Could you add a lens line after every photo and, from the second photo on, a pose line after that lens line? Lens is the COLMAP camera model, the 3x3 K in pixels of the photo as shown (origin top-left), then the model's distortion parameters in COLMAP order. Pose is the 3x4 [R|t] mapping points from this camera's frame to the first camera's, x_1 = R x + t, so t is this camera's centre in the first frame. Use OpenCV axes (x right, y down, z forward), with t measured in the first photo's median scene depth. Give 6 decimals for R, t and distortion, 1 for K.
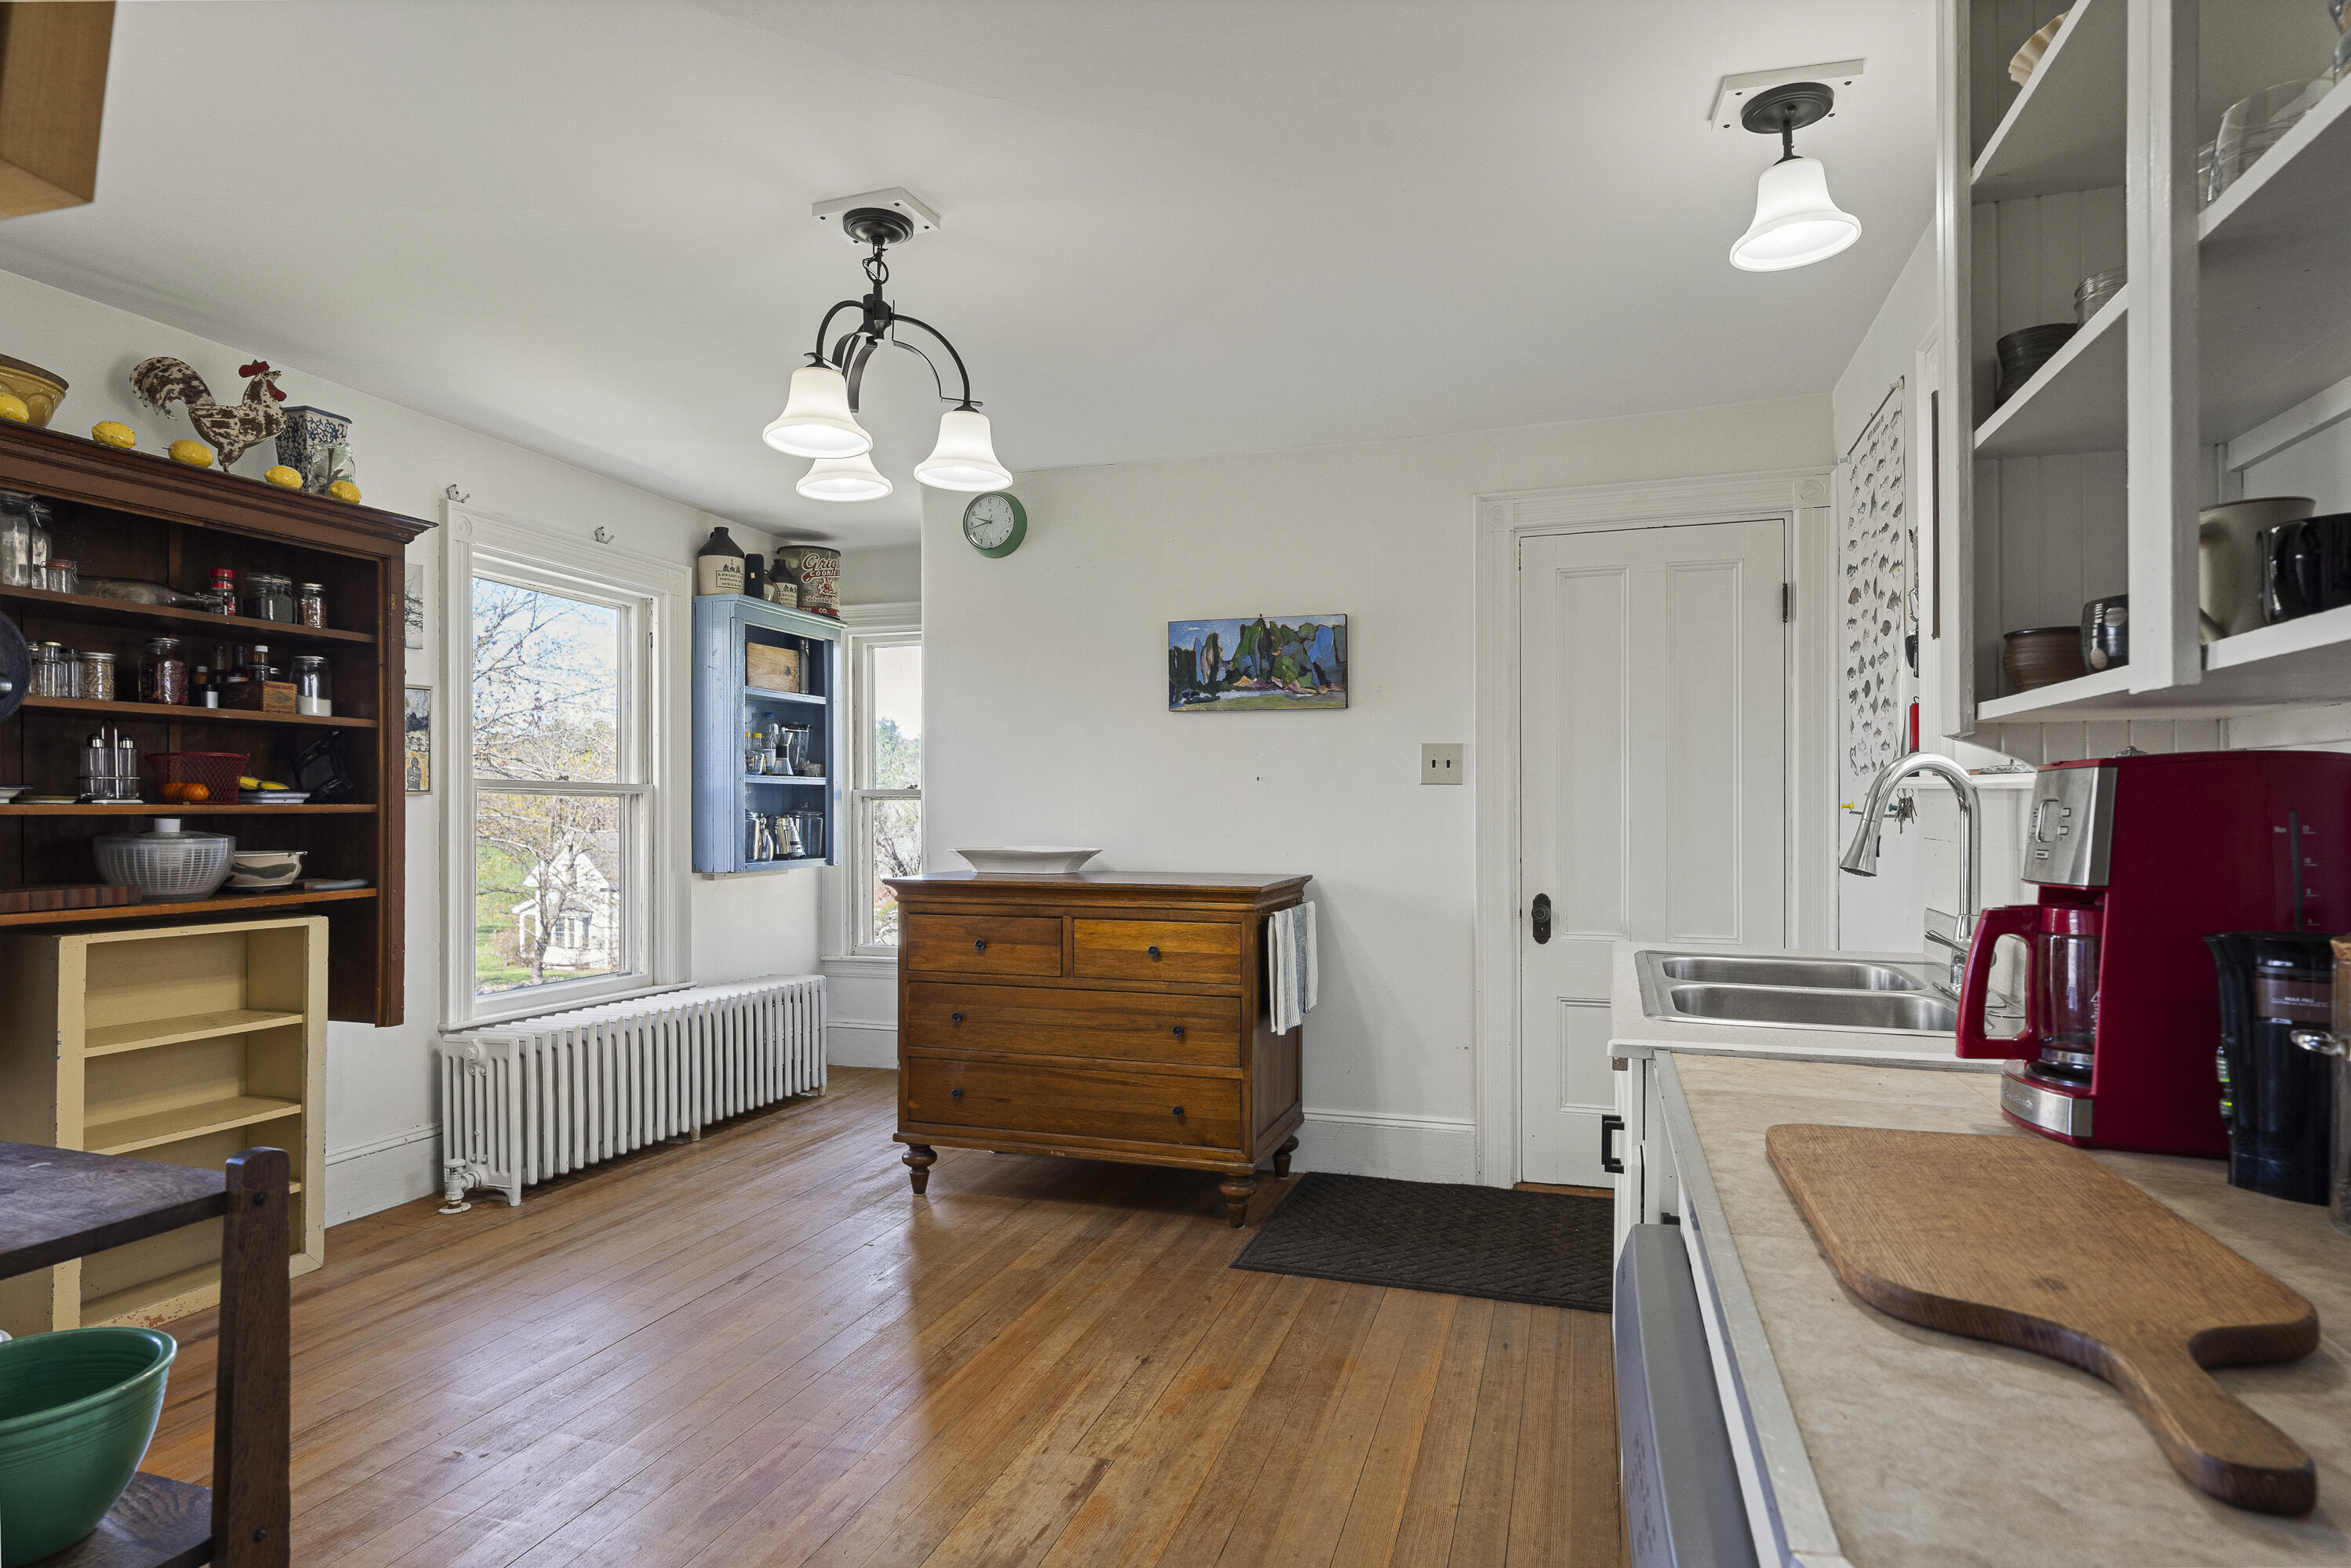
lens RADIAL K [[1307.0, 0, 1175.0], [0, 1307.0, 806.3], [0, 0, 1]] dist [-0.003127, -0.000559]
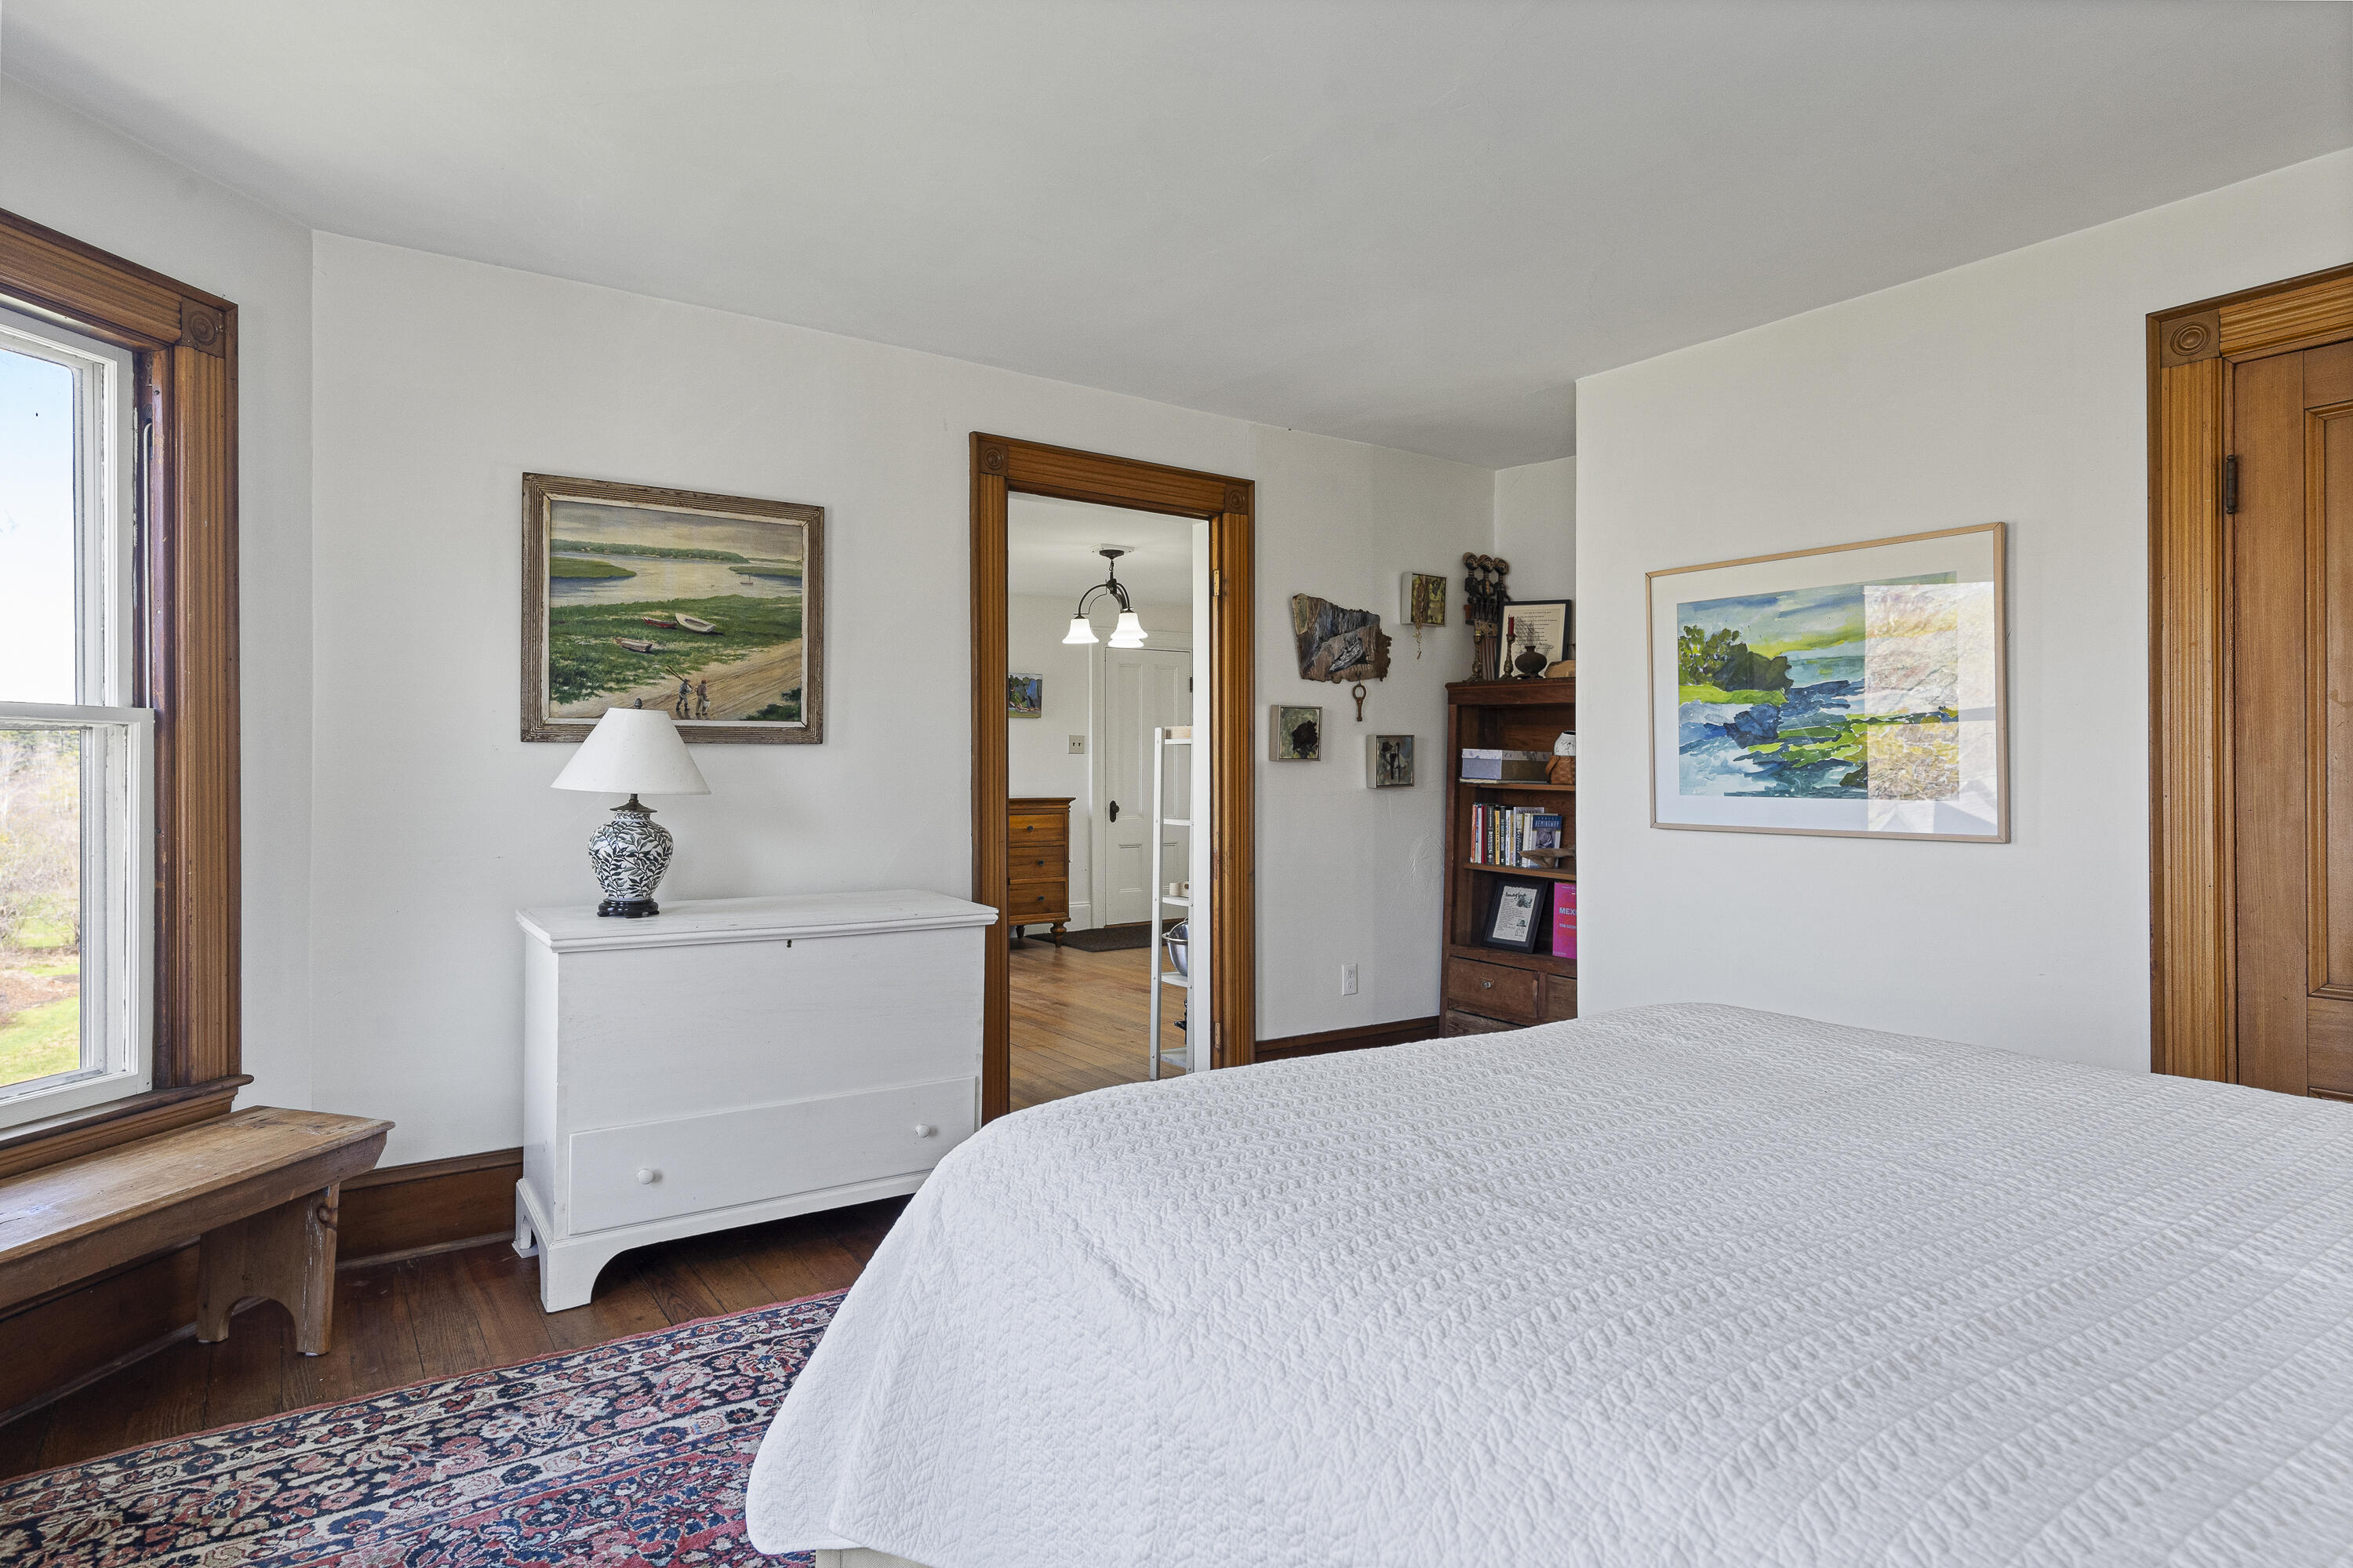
lens RADIAL K [[1308.3, 0, 1174.3], [0, 1308.3, 773.5], [0, 0, 1]] dist [-0.003127, -0.000559]
pose [[0.598310, -0.005534, 0.801245, -1.649651], [0.000645, 0.999979, 0.006426, 0.003529], [-0.801264, -0.003328, 0.598301, -0.529246]]
